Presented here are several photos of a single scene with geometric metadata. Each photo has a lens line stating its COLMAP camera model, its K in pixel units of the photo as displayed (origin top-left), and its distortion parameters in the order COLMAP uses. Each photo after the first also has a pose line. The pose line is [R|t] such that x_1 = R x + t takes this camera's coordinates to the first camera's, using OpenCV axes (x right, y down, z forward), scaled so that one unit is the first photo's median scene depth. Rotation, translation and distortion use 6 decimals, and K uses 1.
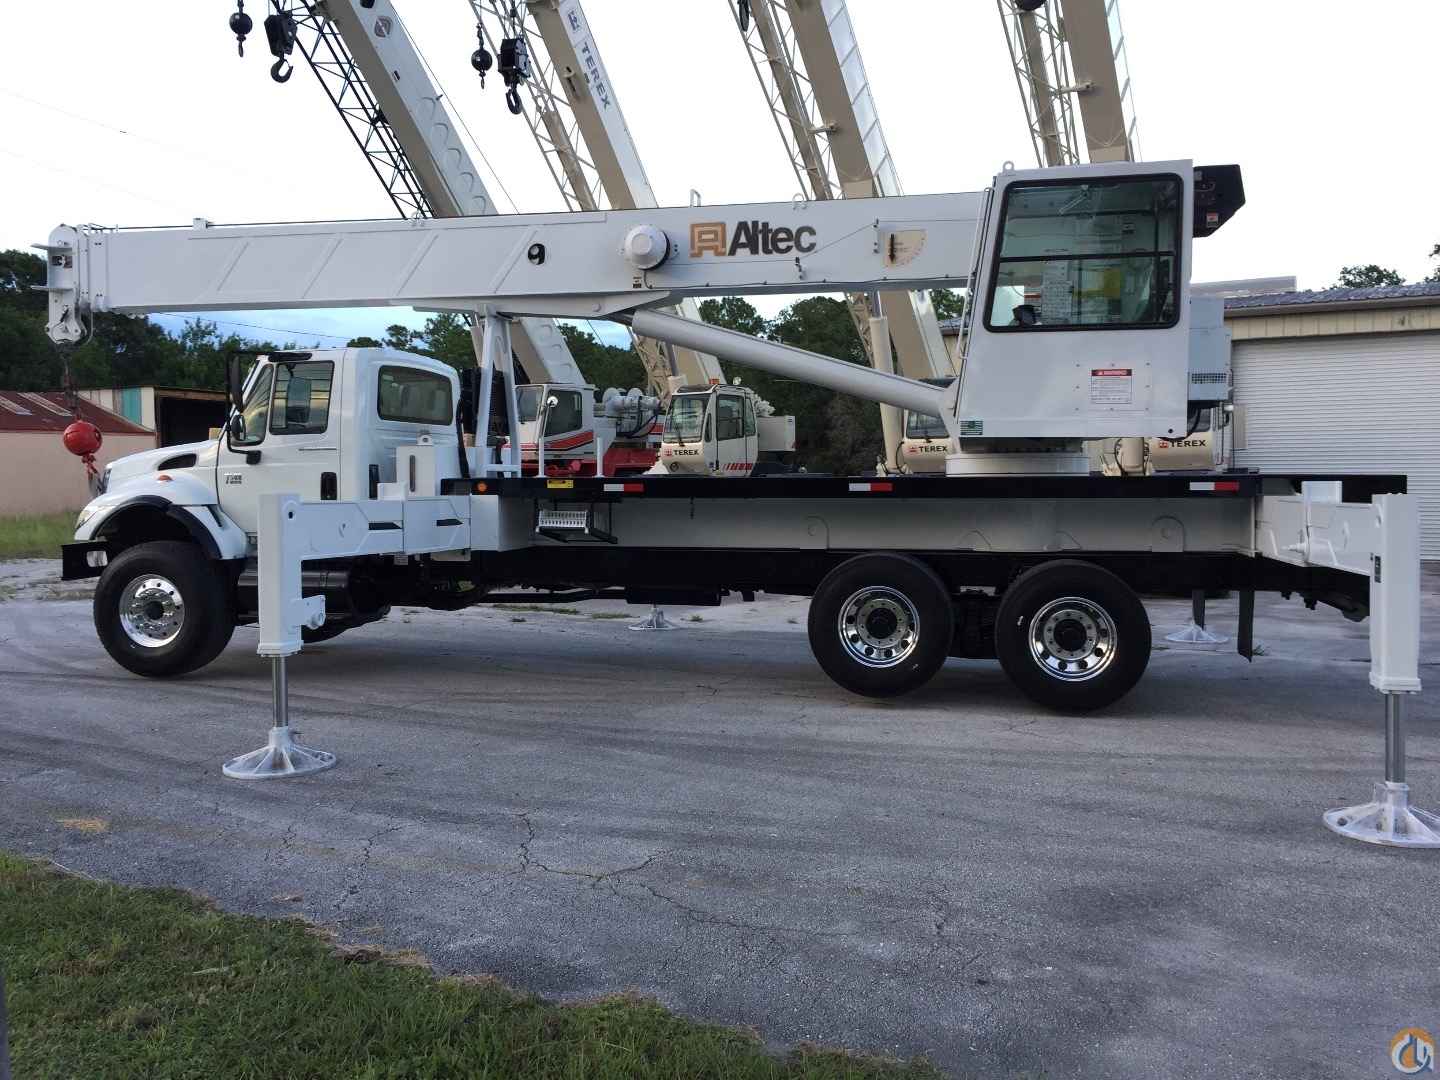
lens RADIAL K [[1239.0, 0, 729.2], [0, 1239.0, 511.4], [0, 0, 1]] dist [0.079823, -0.106801]
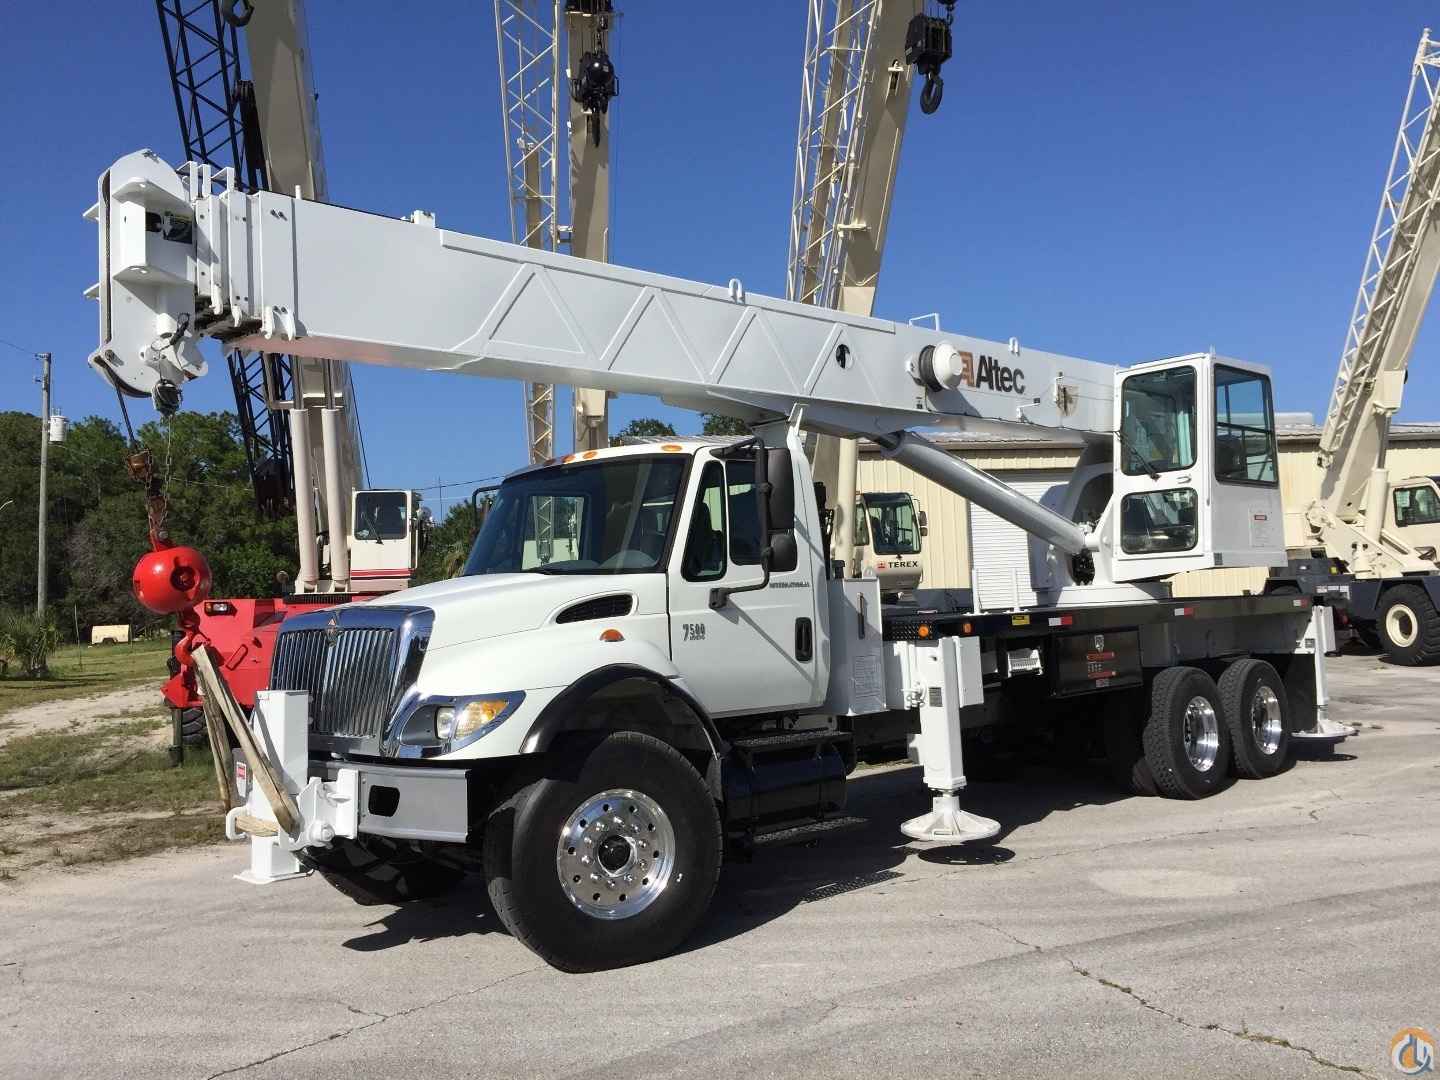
lens RADIAL K [[1239.0, 0, 716.4], [0, 1239.0, 518.6], [0, 0, 1]] dist [0.079823, -0.106801]
pose [[0.561972, 0.037337, 0.826313, -0.934365], [0.067030, 0.993640, -0.090484, -0.025819], [-0.824436, 0.106237, 0.555895, 0.631414]]
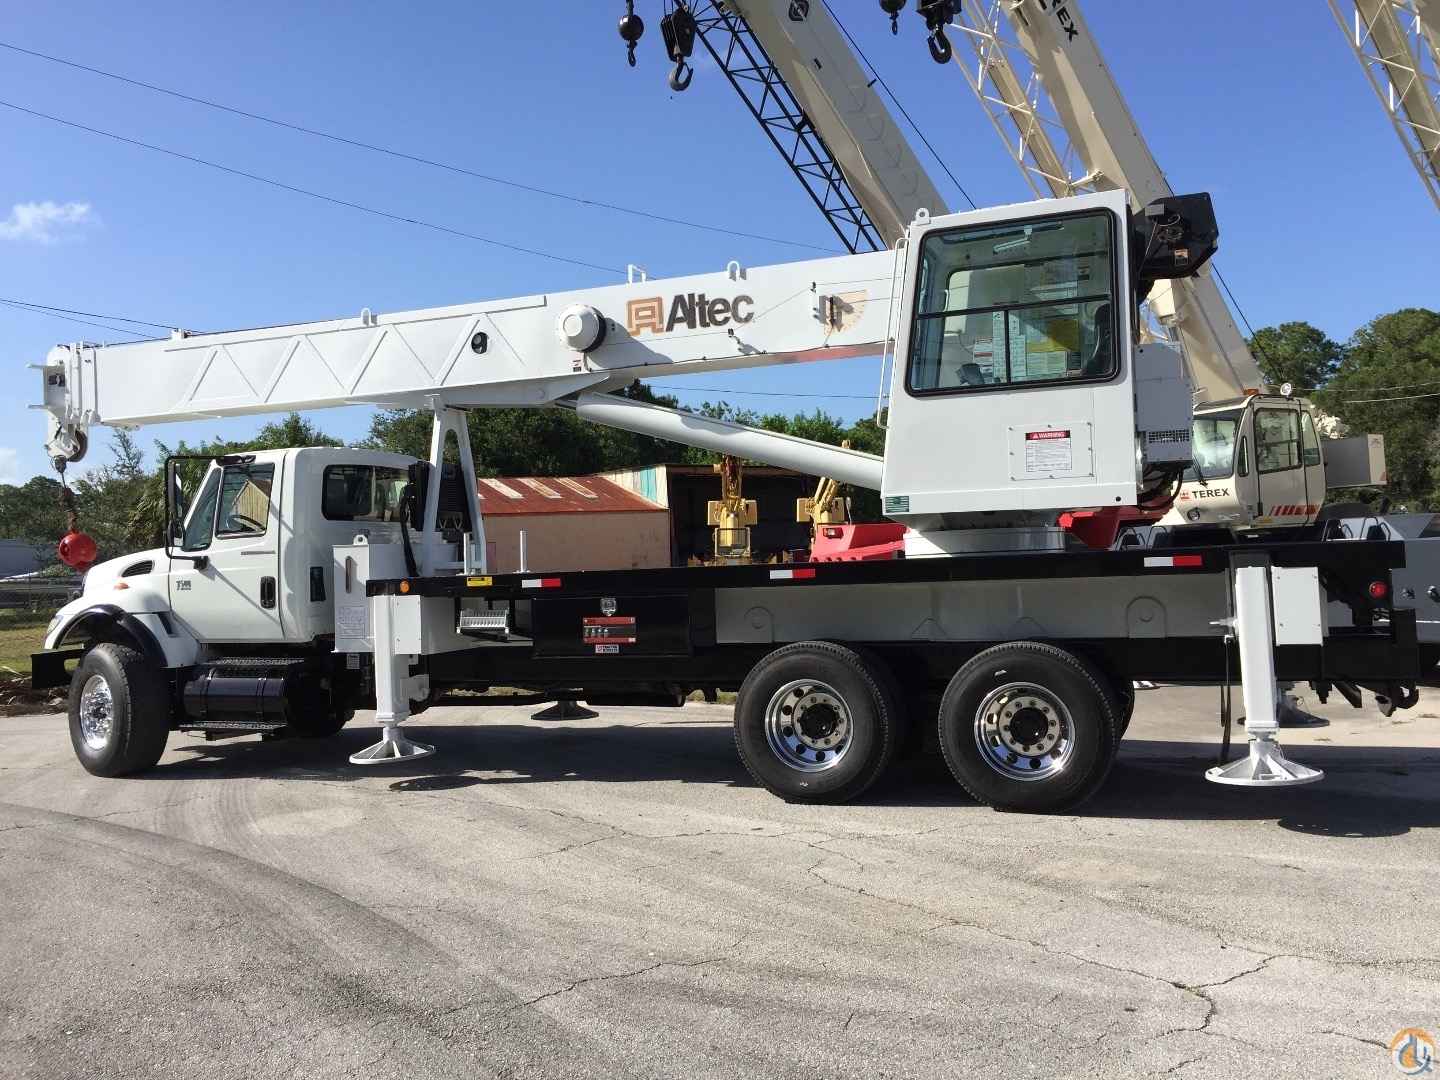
lens RADIAL K [[1239.0, 0, 719.8], [0, 1239.0, 514.4], [0, 0, 1]] dist [0.079823, -0.106801]
pose [[0.986810, -0.040279, -0.156794, 0.181798], [0.029965, 0.997262, -0.067602, -0.002862], [0.159088, 0.062012, 0.985315, 0.088411]]
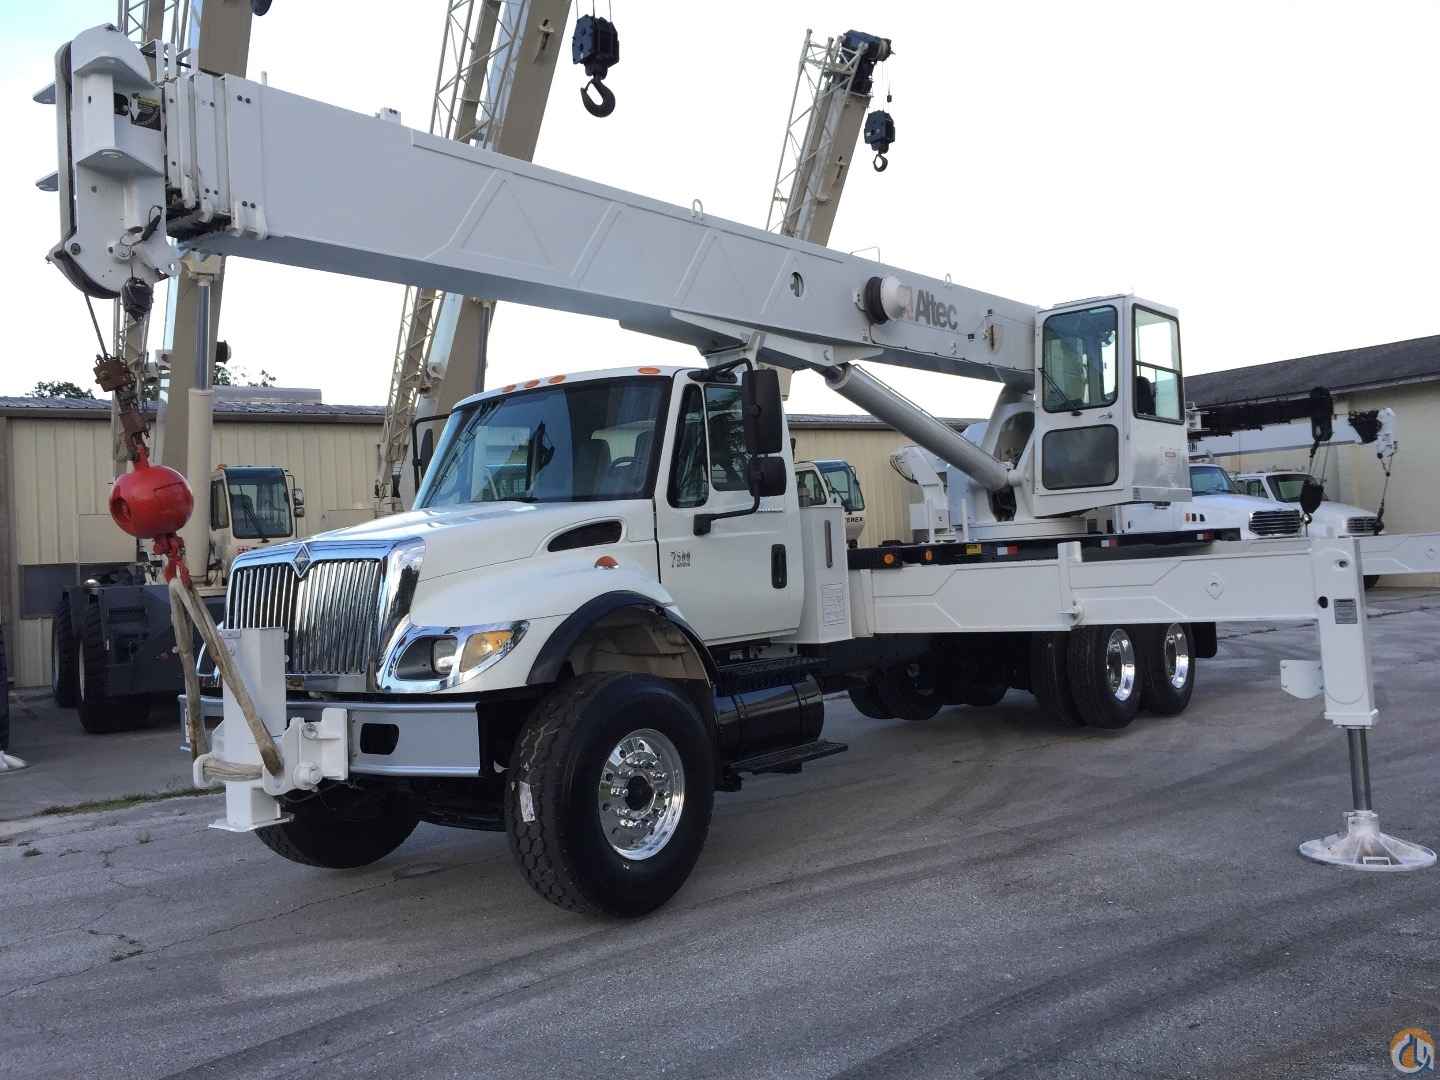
lens RADIAL K [[1239.0, 0, 726.7], [0, 1239.0, 525.4], [0, 0, 1]] dist [0.079823, -0.106801]
pose [[0.448783, -0.000713, 0.893640, -0.953967], [0.080528, 0.995964, -0.039646, -0.016964], [-0.890005, 0.089756, 0.447029, 0.706968]]
